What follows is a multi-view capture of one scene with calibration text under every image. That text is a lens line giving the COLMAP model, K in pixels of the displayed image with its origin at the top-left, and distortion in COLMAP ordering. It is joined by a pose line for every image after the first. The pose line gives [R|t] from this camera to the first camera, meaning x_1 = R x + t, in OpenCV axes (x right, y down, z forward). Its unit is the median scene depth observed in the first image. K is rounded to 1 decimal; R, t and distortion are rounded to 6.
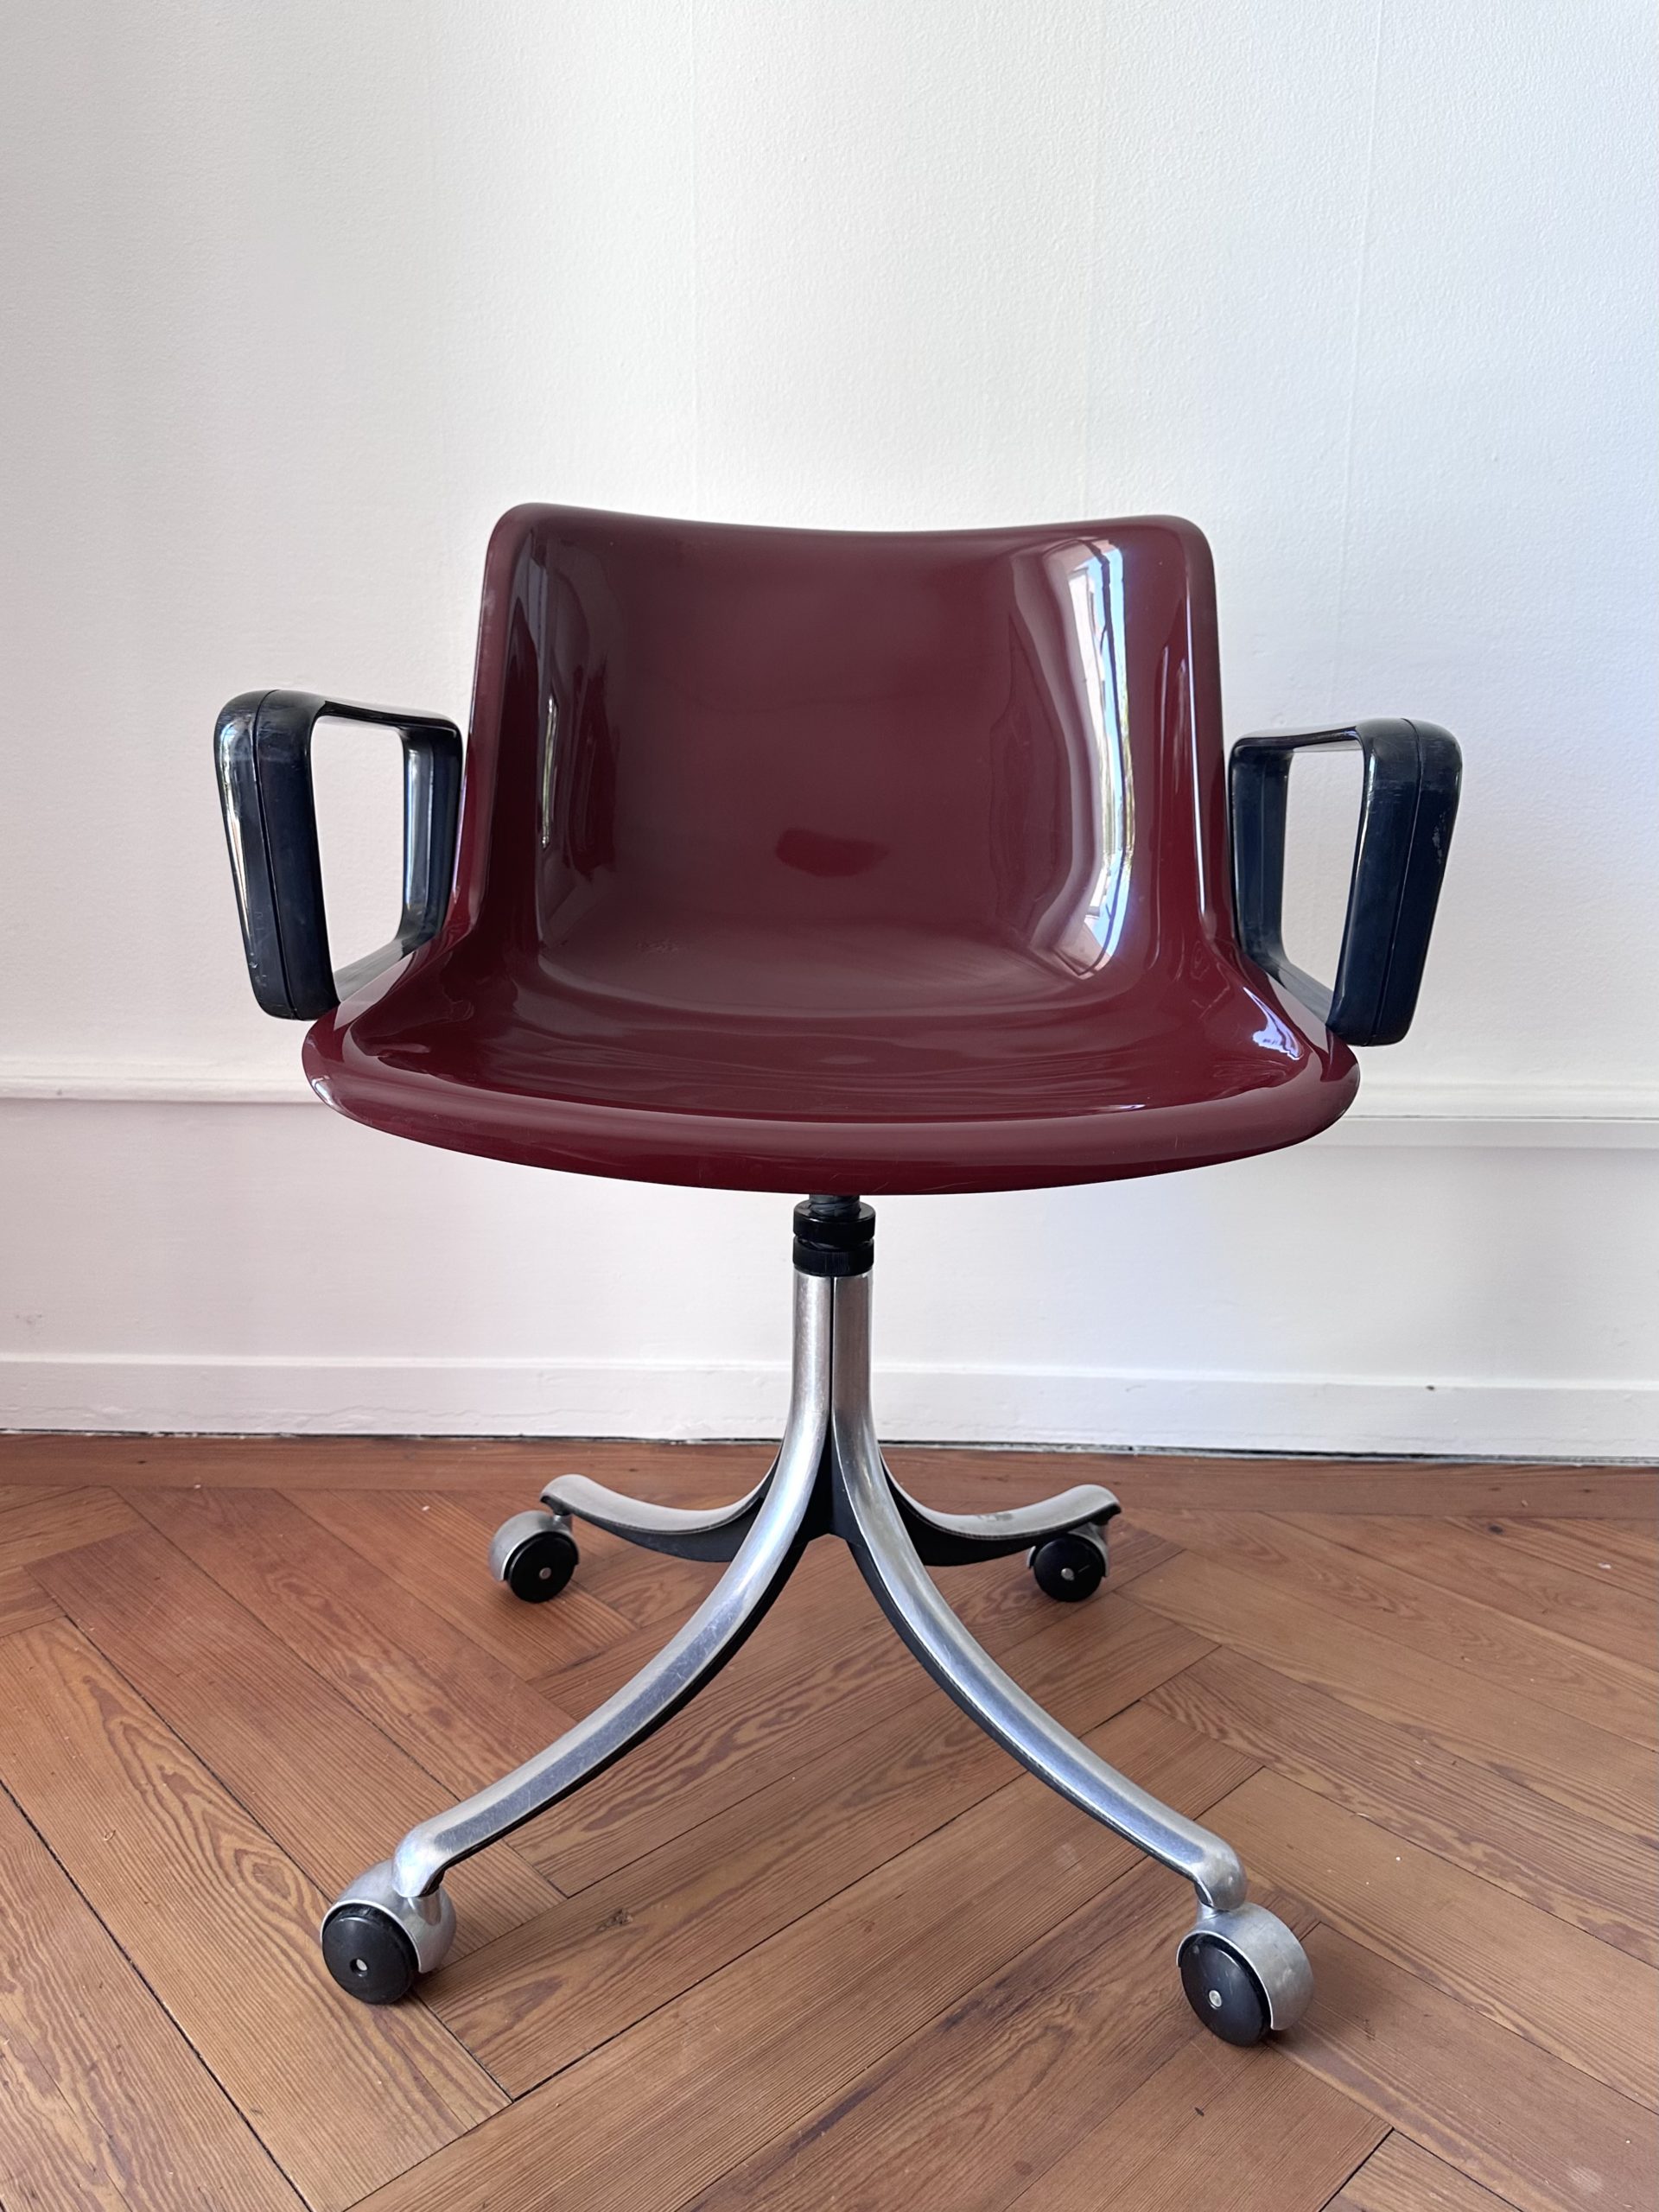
lens RADIAL K [[1638.2, 0, 870.8], [0, 1638.2, 1106.3], [0, 0, 1]] dist [-0.004177, -0.005410]
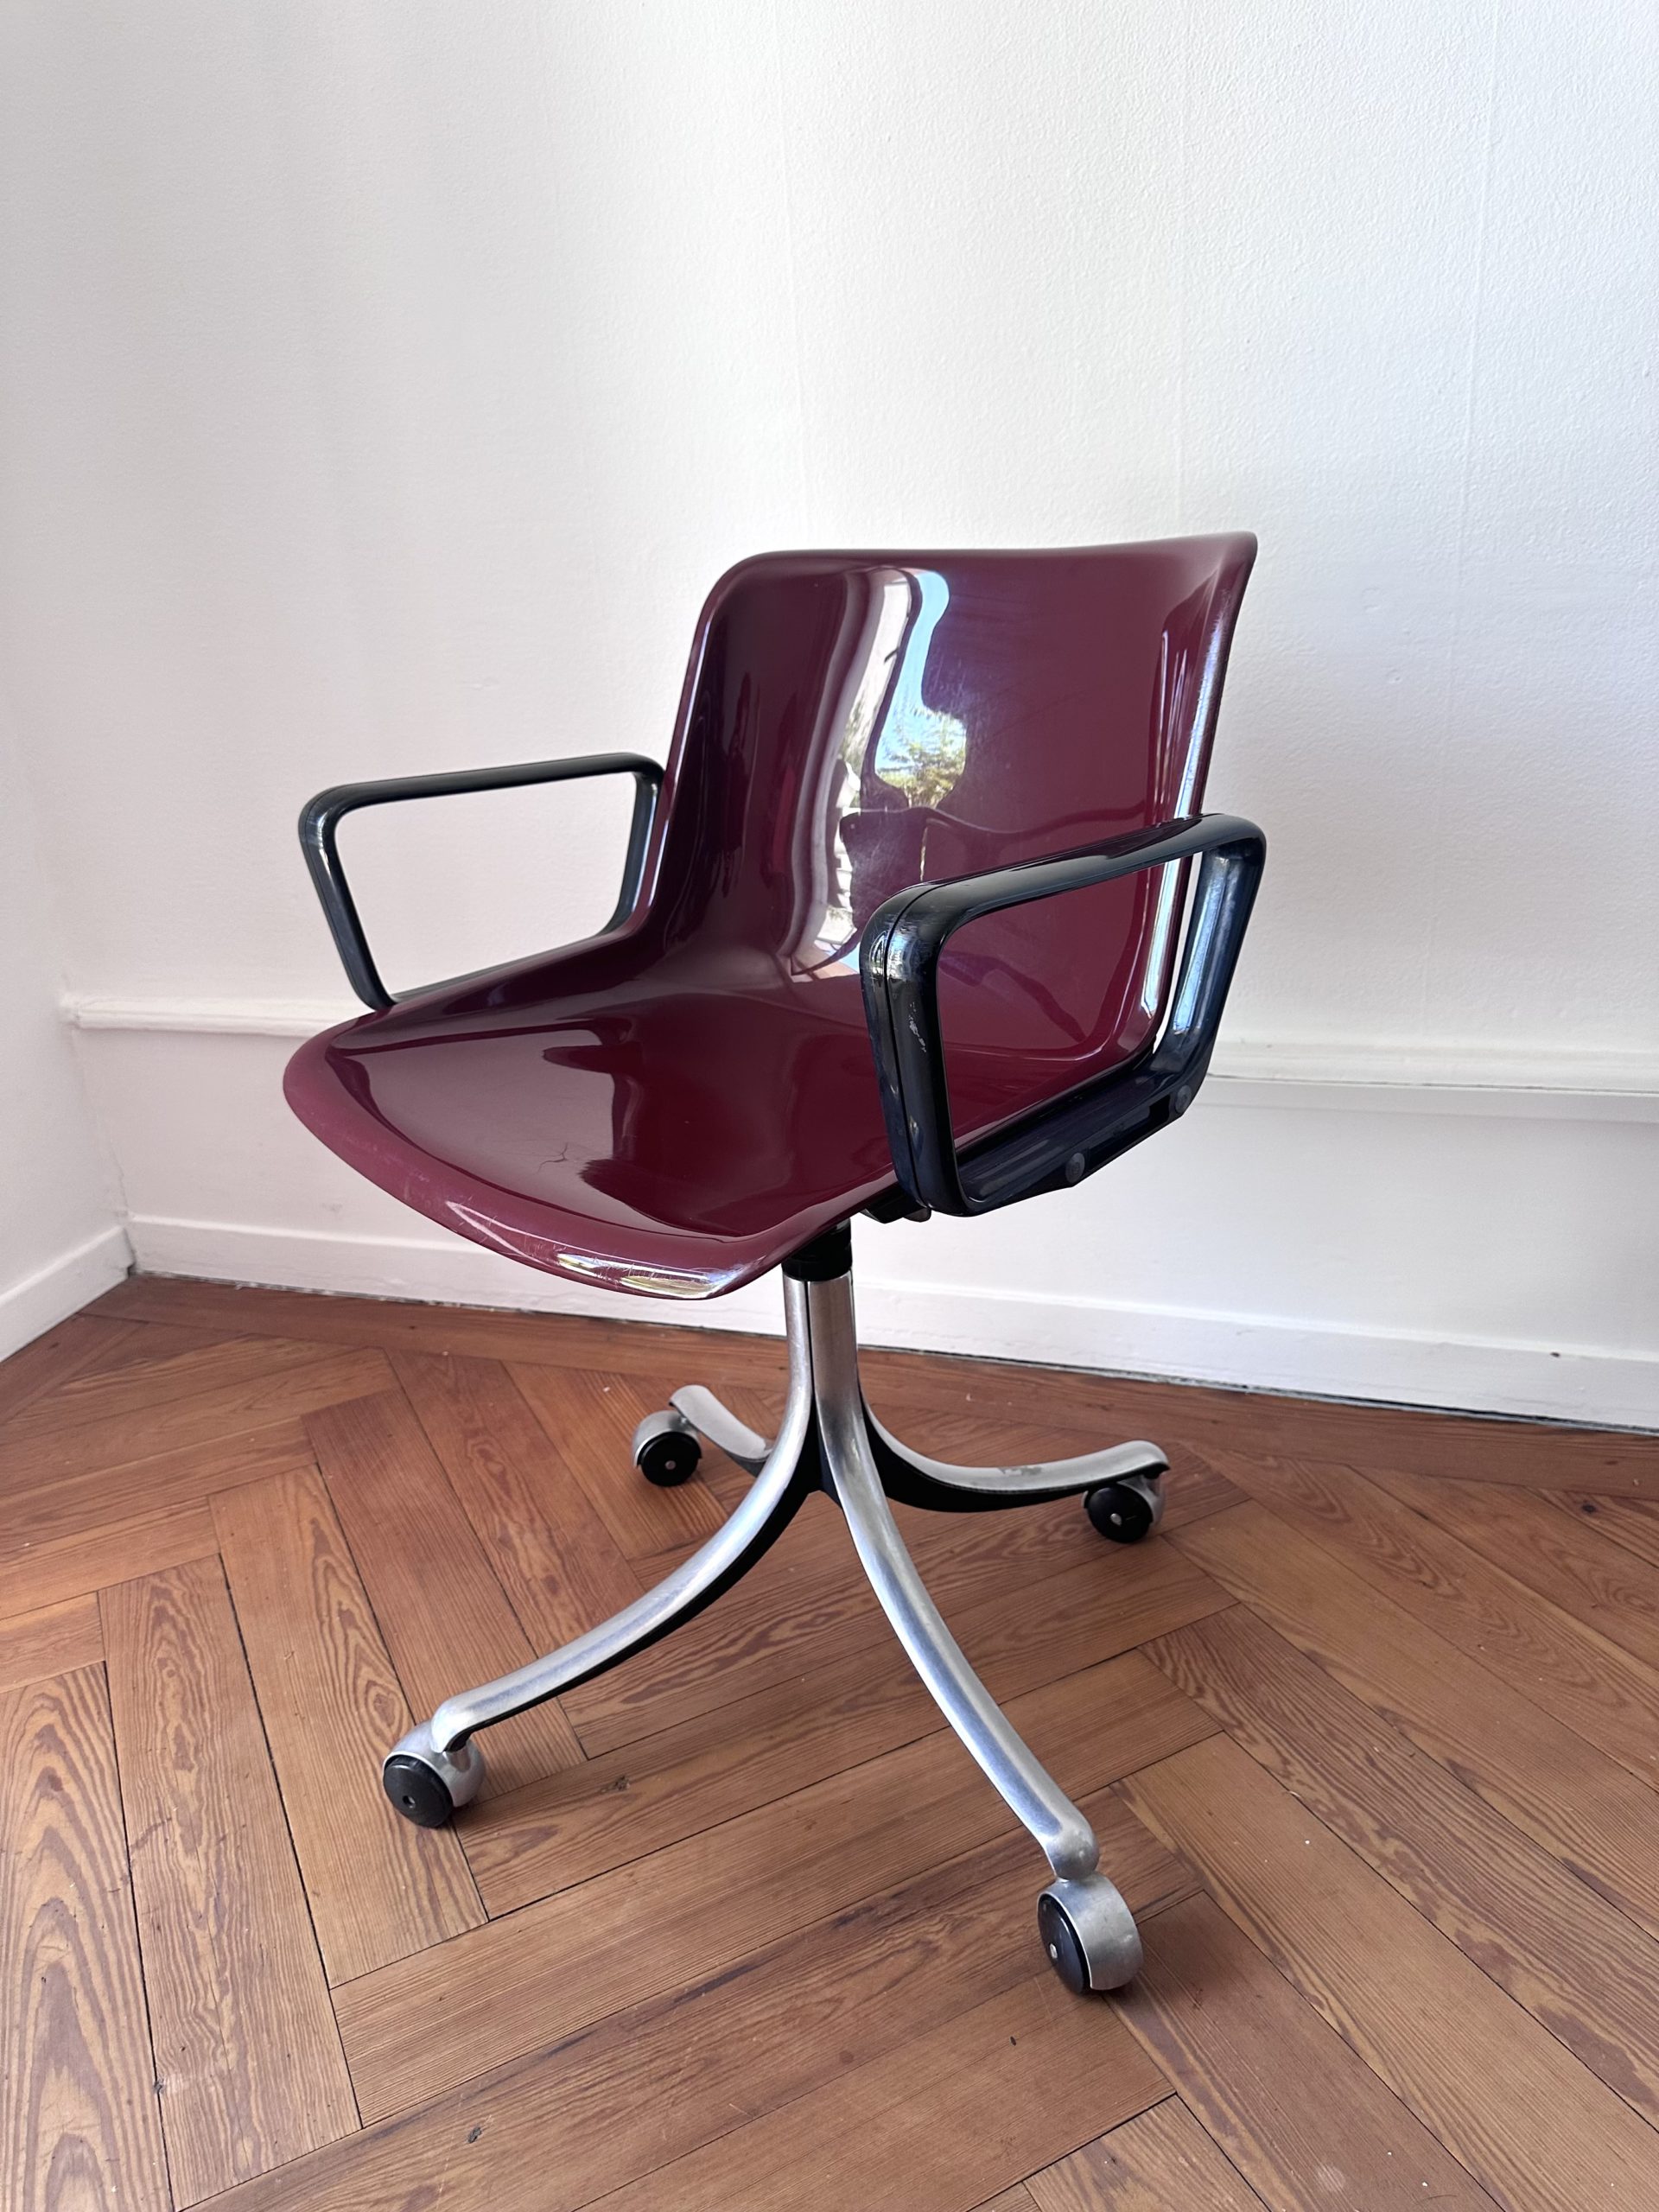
lens RADIAL K [[1578.0, 0, 836.3], [0, 1578.0, 1120.0], [0, 0, 1]] dist [-0.000956, -0.005981]
pose [[0.952517, 0.038450, -0.302048, 0.315051], [0.005853, 0.989499, 0.144419, -0.159027], [0.304429, -0.139330, 0.942290, -0.006913]]
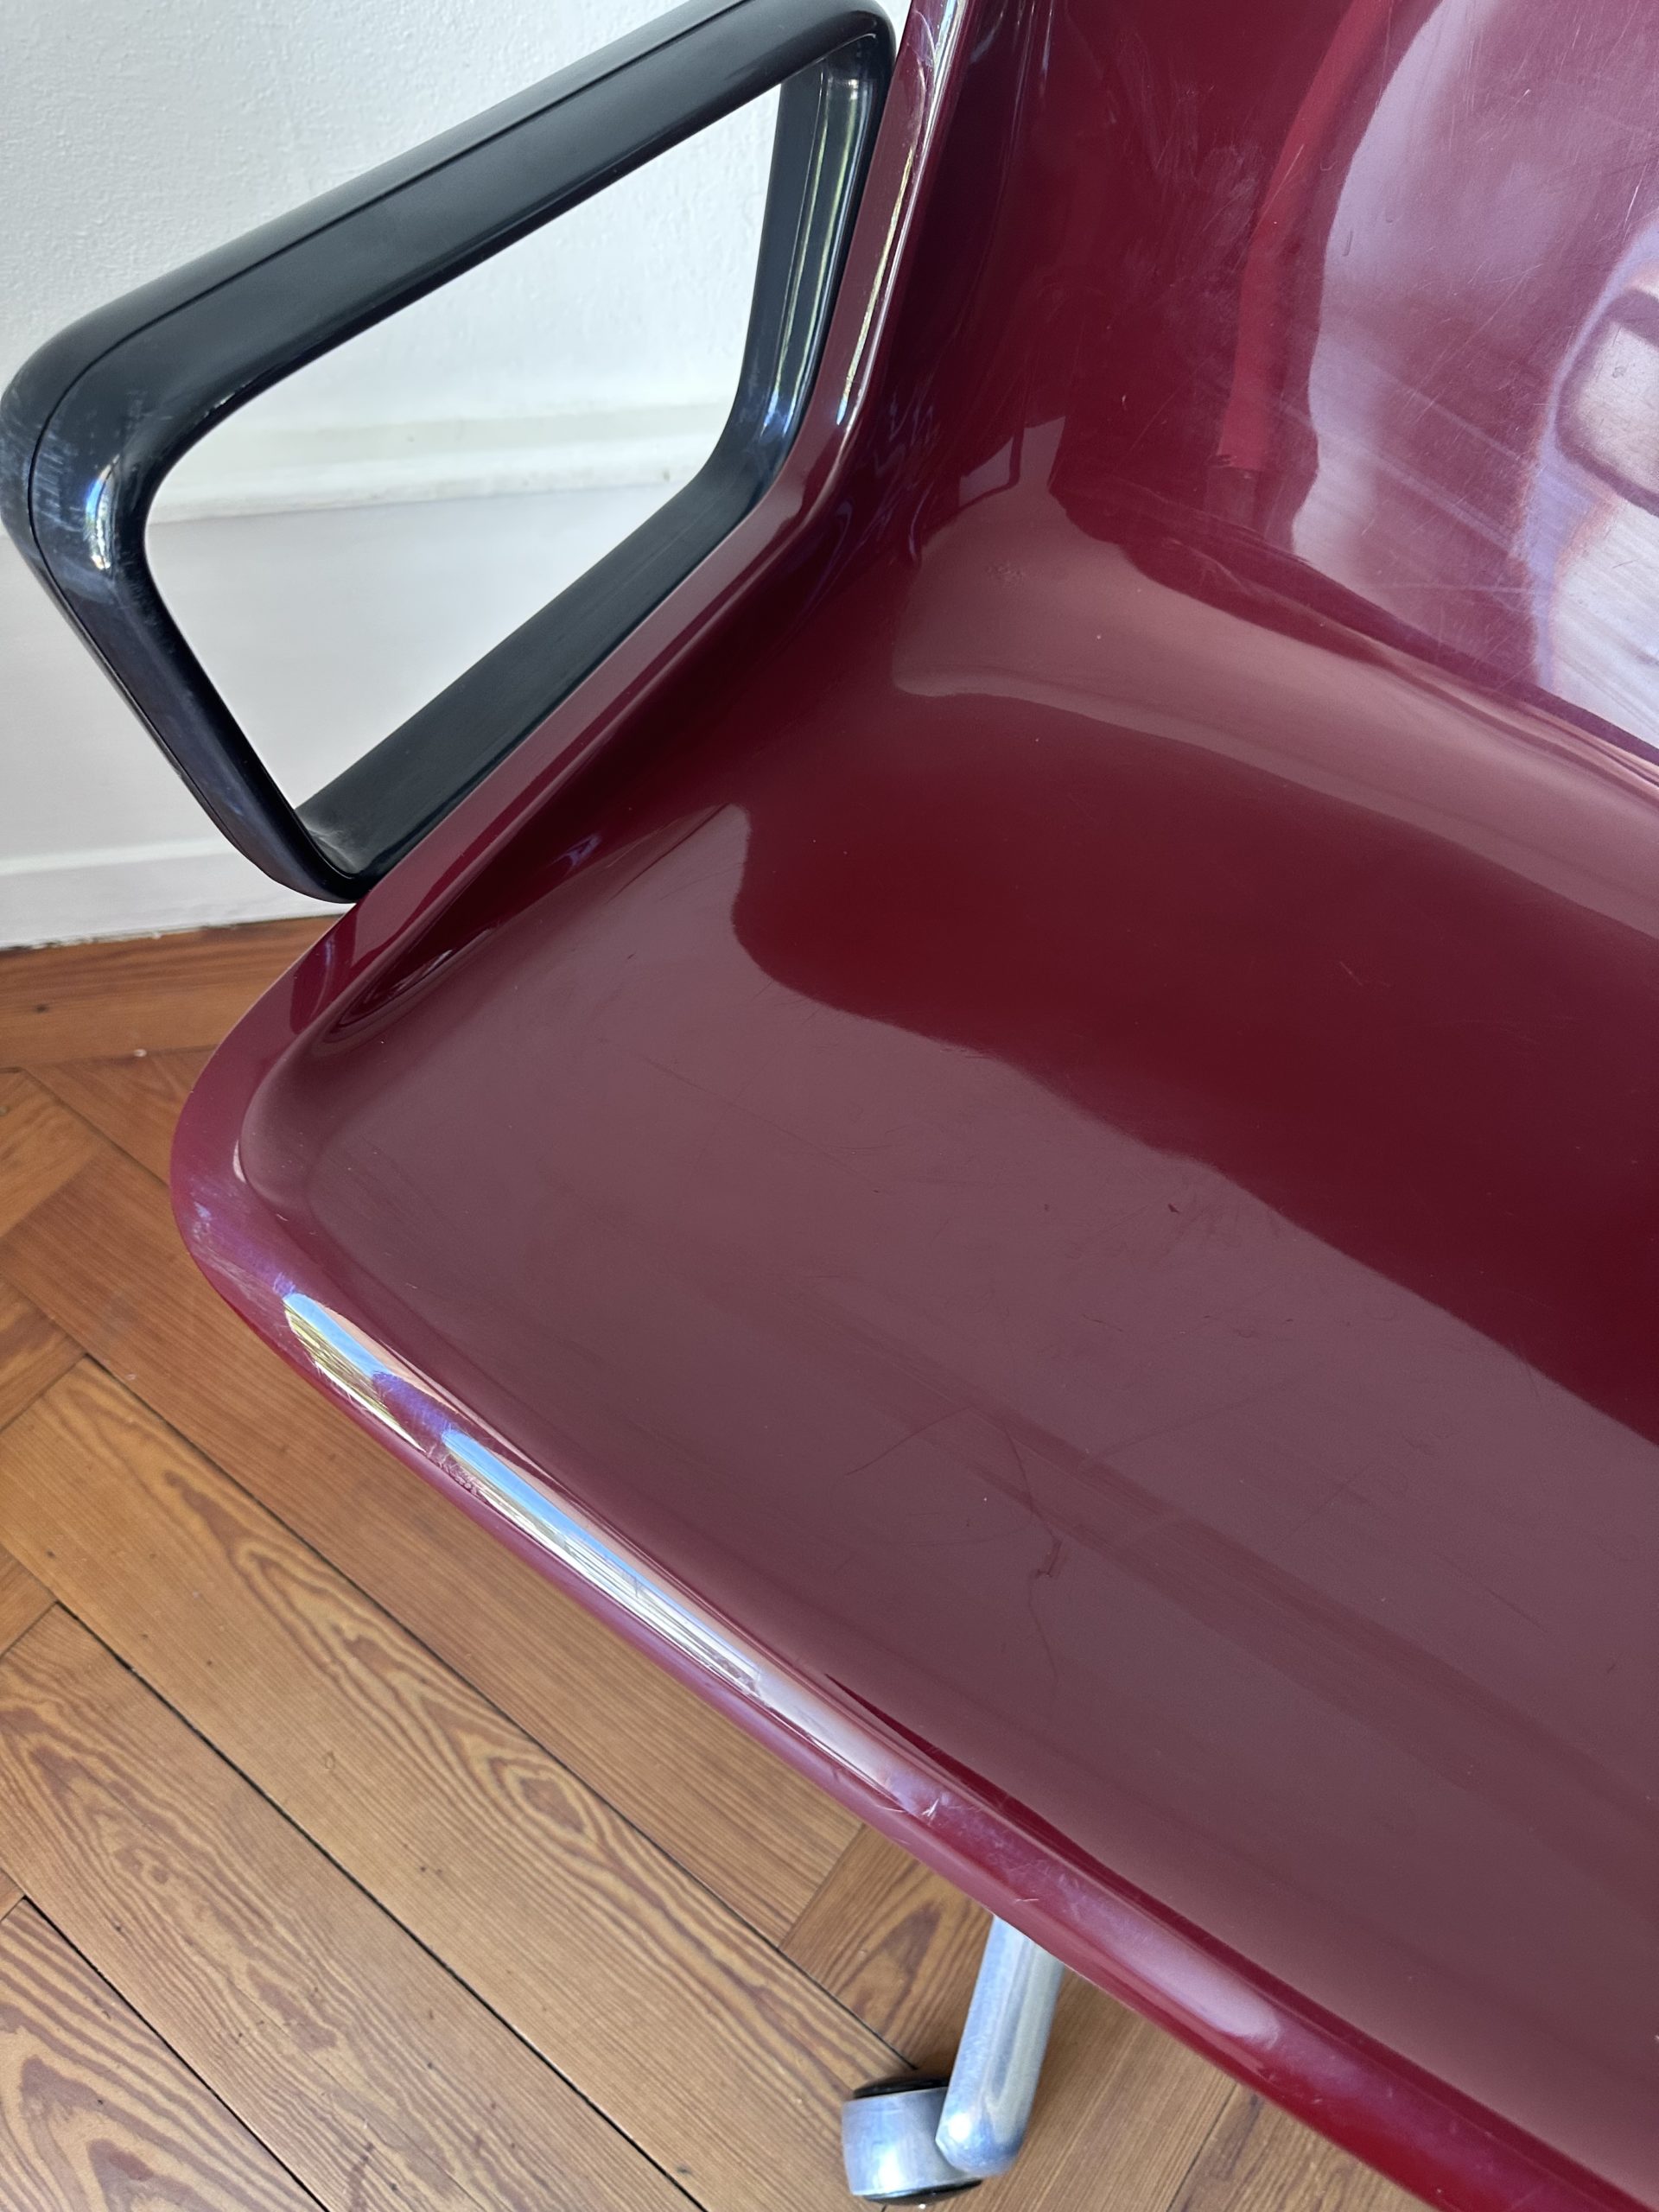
lens RADIAL K [[1618.0, 0, 829.5], [0, 1618.0, 1106.0], [0, 0, 1]] dist [-0.007224, -0.005192]
pose [[0.989279, -0.123622, 0.077745, -0.227680], [0.036167, 0.723183, 0.689709, -0.347719], [-0.141487, -0.679503, 0.719901, 0.578929]]
